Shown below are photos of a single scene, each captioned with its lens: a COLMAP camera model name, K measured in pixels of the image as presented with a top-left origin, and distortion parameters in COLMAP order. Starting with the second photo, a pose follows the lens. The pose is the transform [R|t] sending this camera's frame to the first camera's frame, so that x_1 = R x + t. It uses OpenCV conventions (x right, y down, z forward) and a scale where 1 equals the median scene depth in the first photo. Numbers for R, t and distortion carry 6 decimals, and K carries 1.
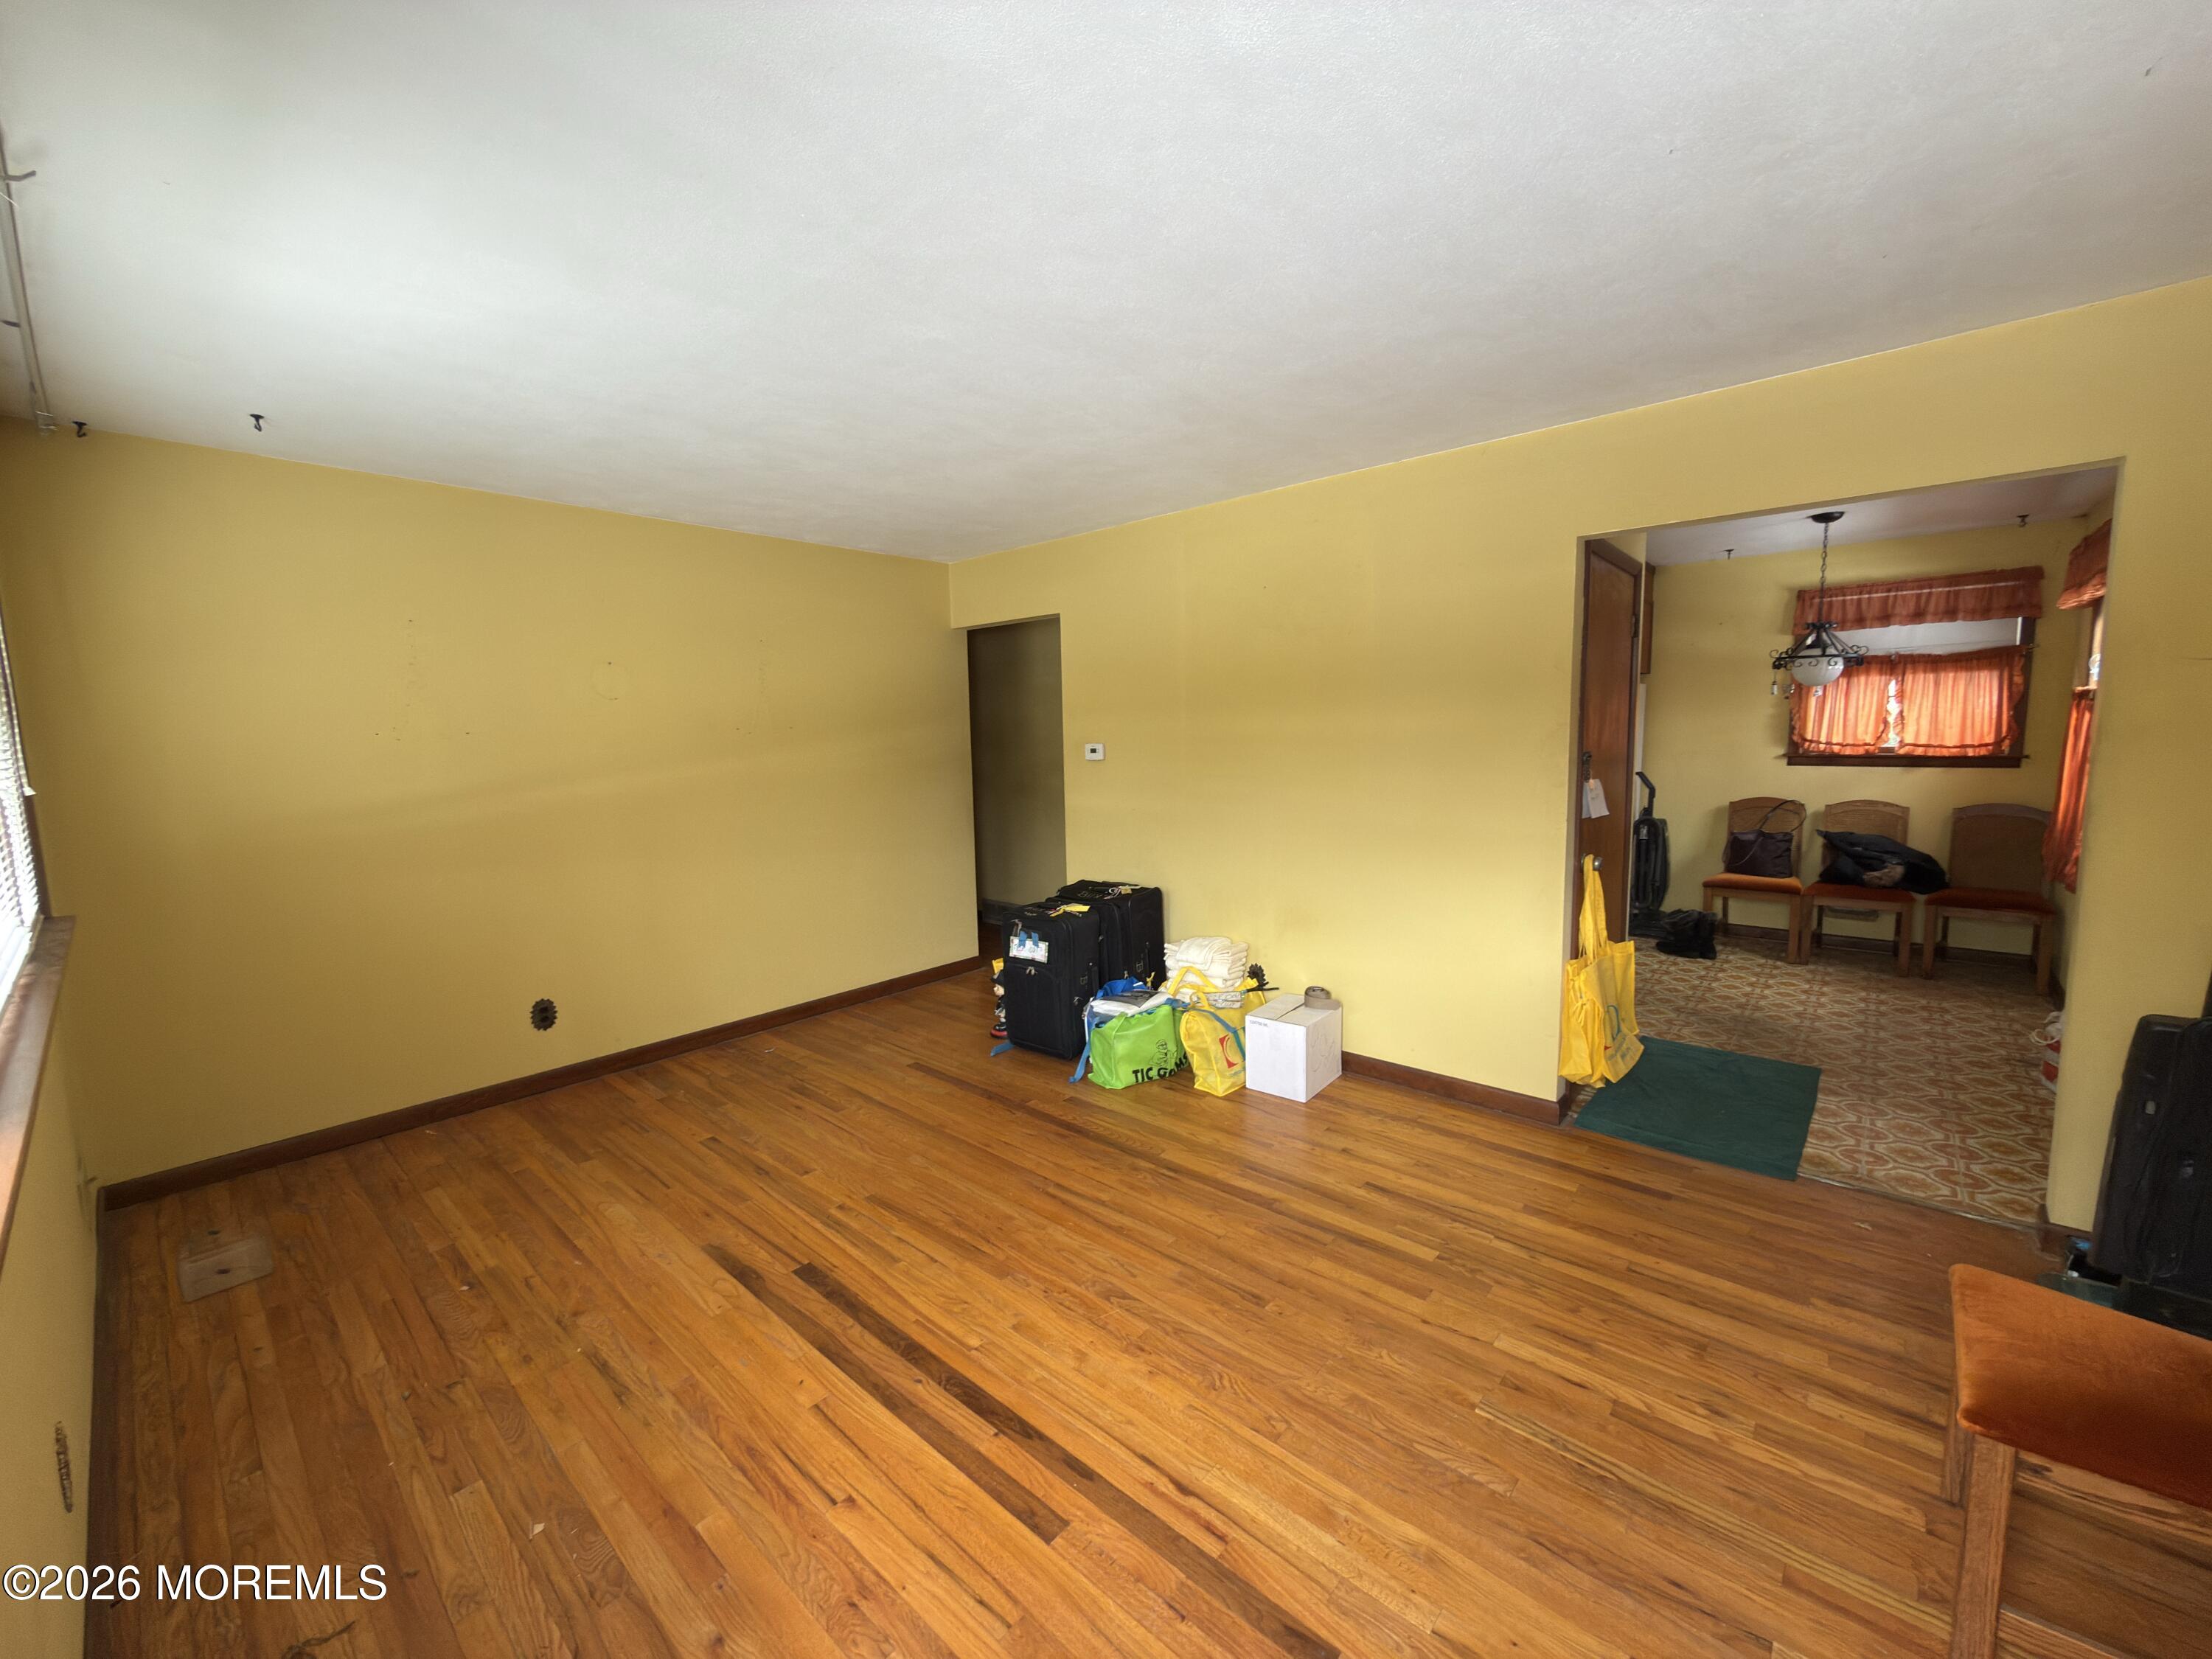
lens RADIAL K [[890.8, 0, 1110.8], [0, 890.8, 834.5], [0, 0, 1]] dist [-0.001163, -0.000046]
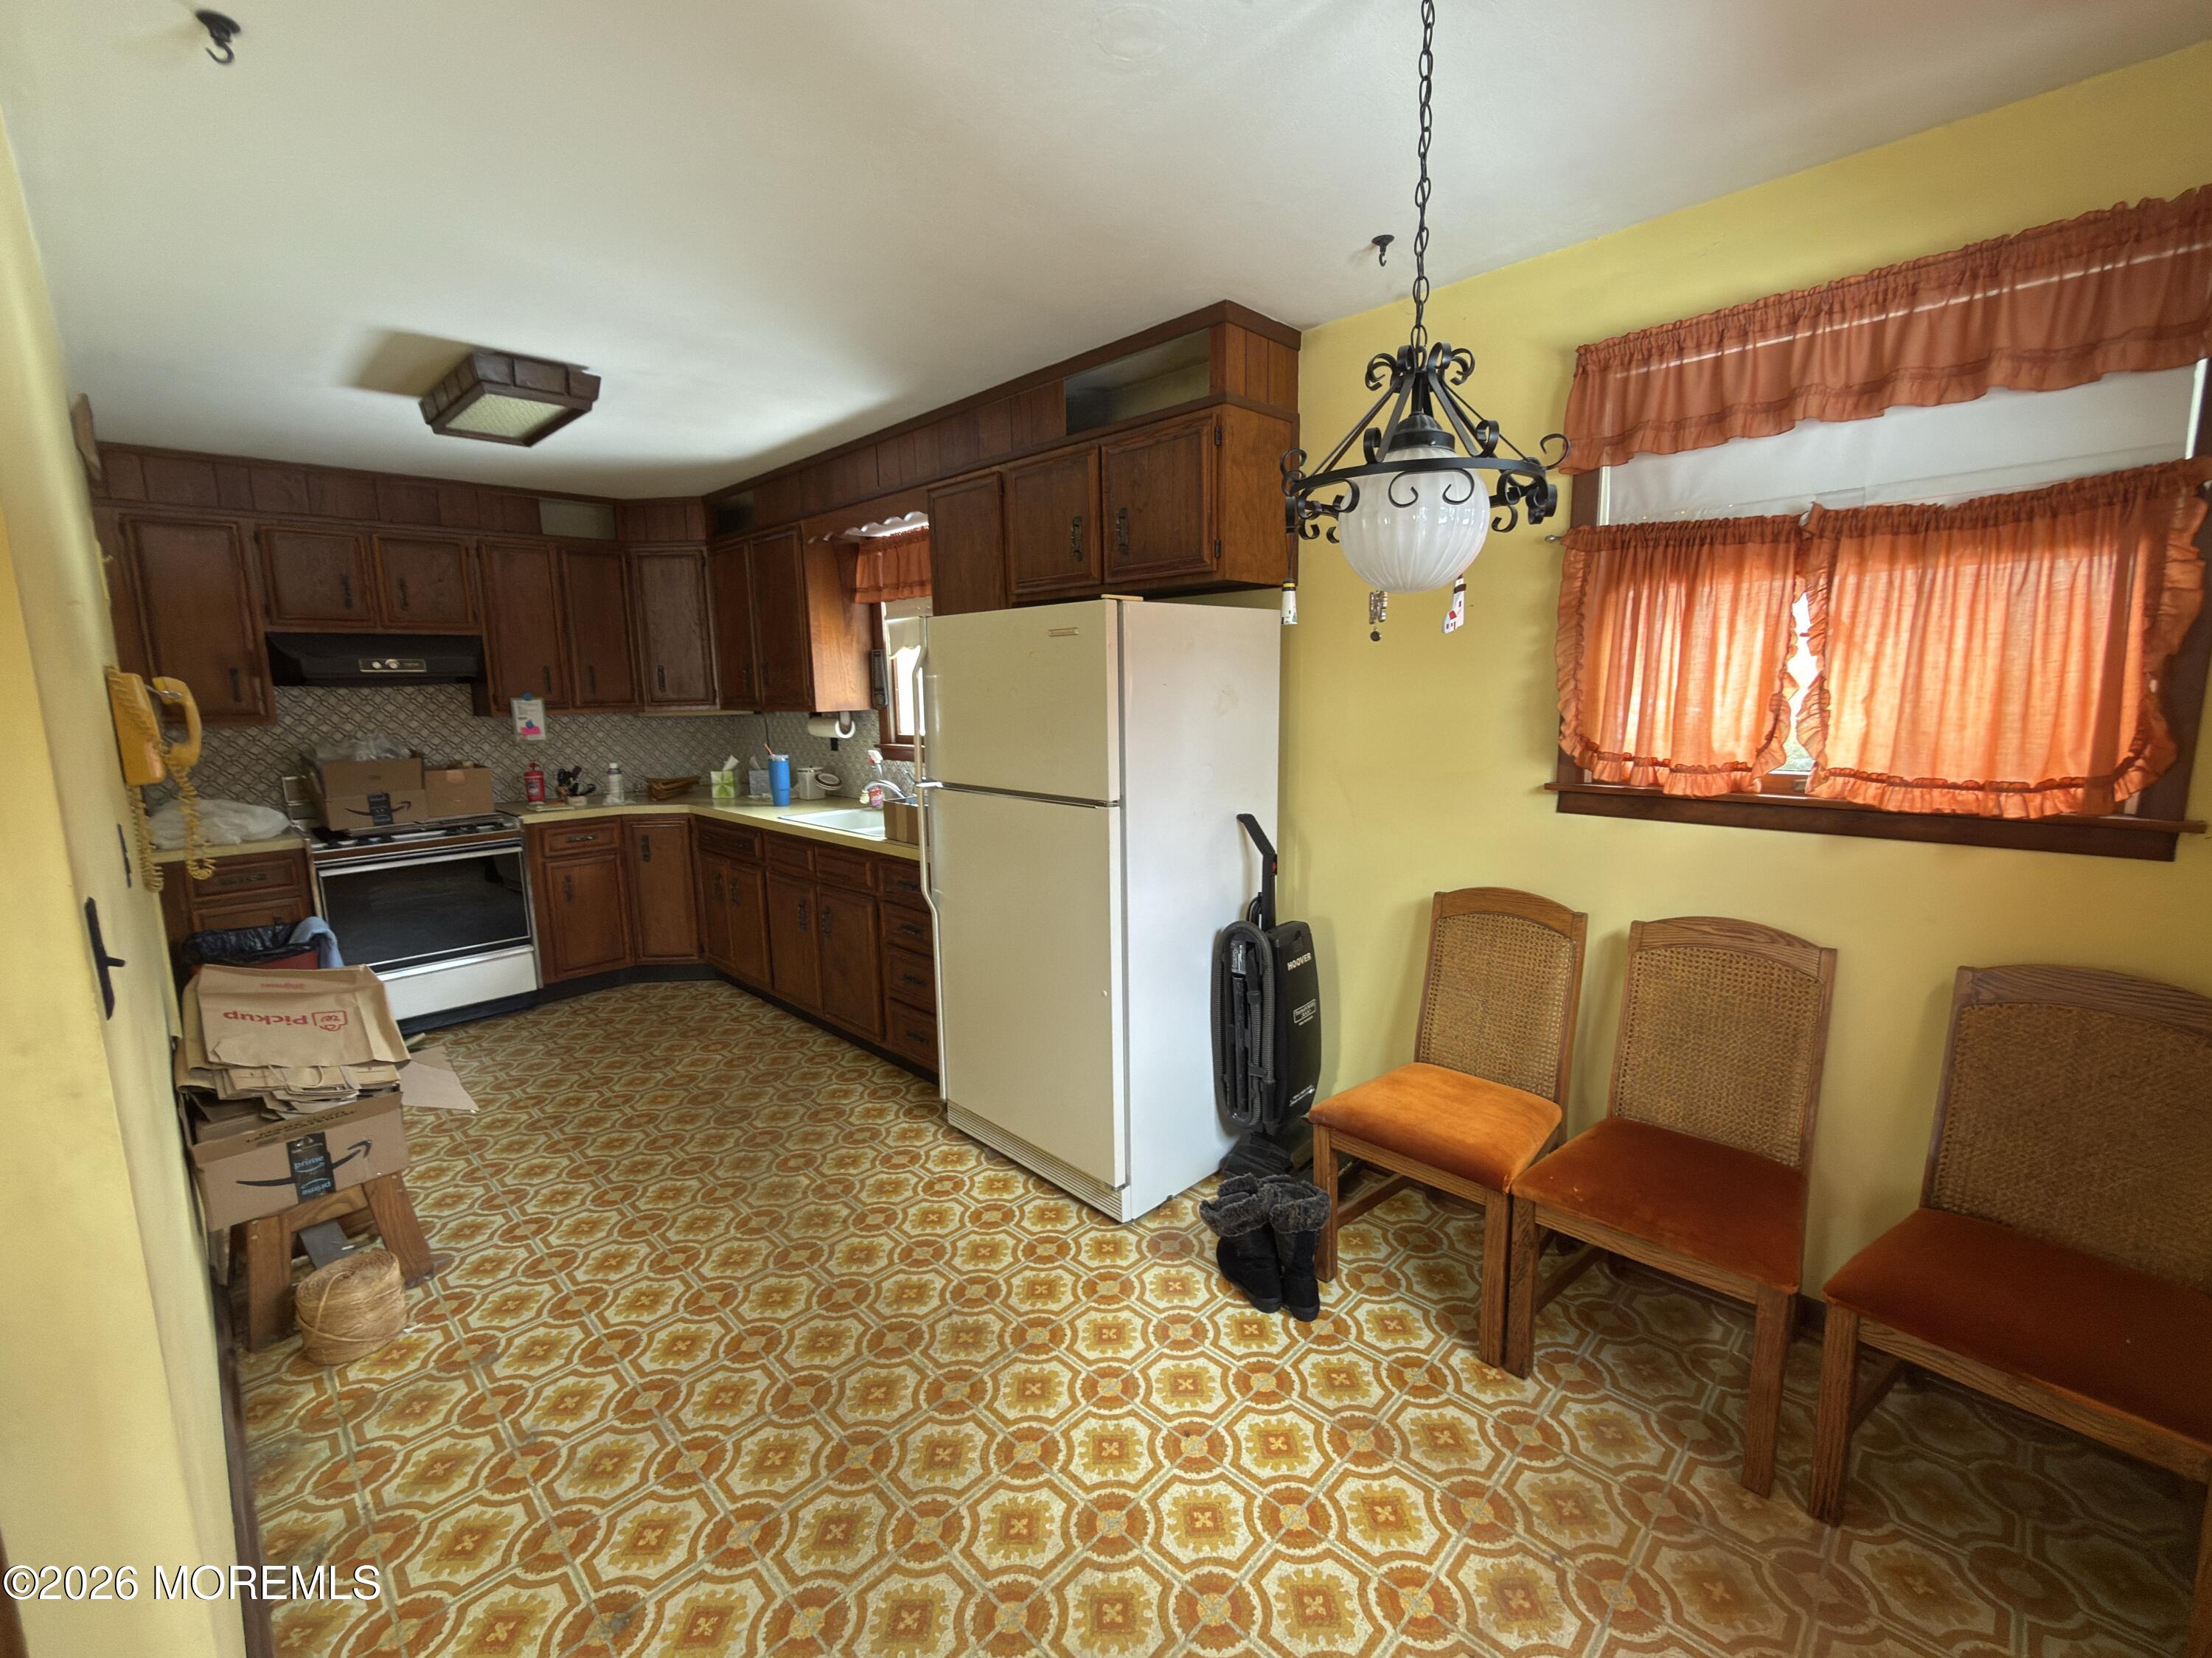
lens RADIAL K [[945.4, 0, 1110.7], [0, 945.4, 834.7], [0, 0, 1]] dist [0.002739, -0.000157]
pose [[0.997635, 0.016491, -0.066728, 0.642199], [-0.014360, 0.999375, 0.032299, -0.085685], [0.067219, -0.031264, 0.997248, 0.615267]]
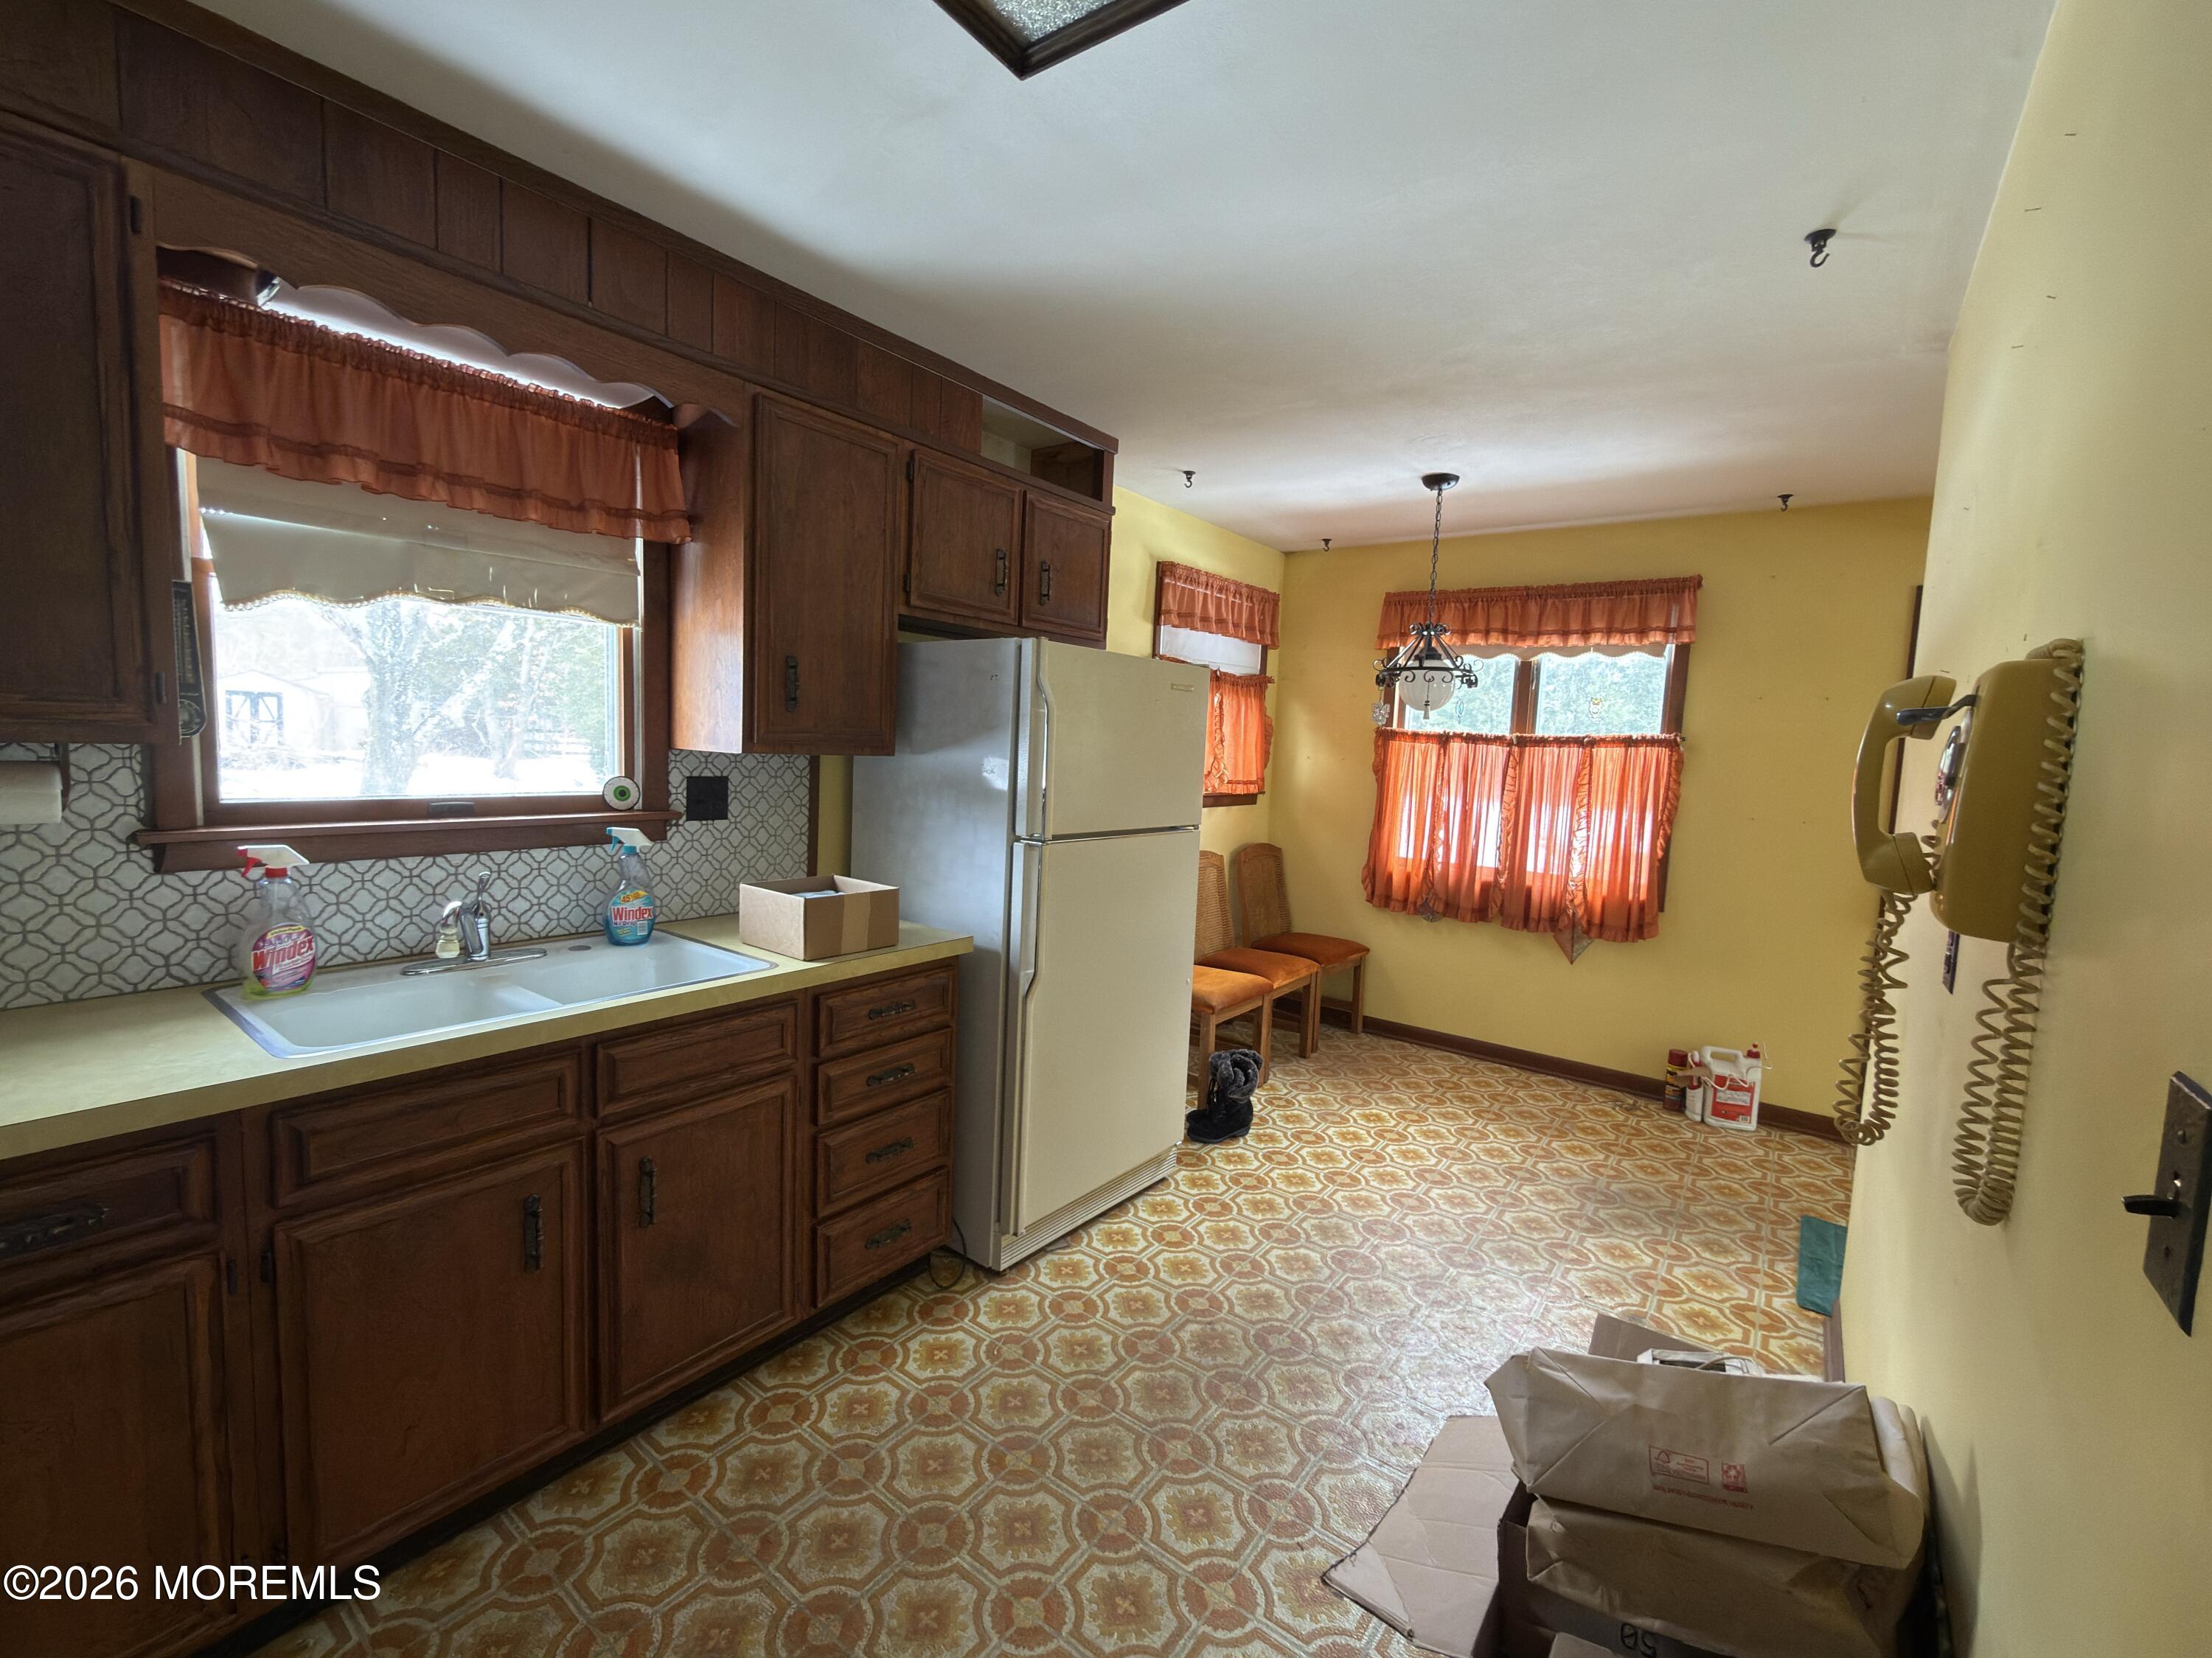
lens RADIAL K [[945.4, 0, 1114.8], [0, 945.4, 823.0], [0, 0, 1]] dist [0.002739, -0.000157]
pose [[-0.078056, -0.069598, 0.994517, 0.030074], [0.083443, 0.993604, 0.076083, -0.137368], [-0.993451, 0.088925, -0.071749, 1.169511]]
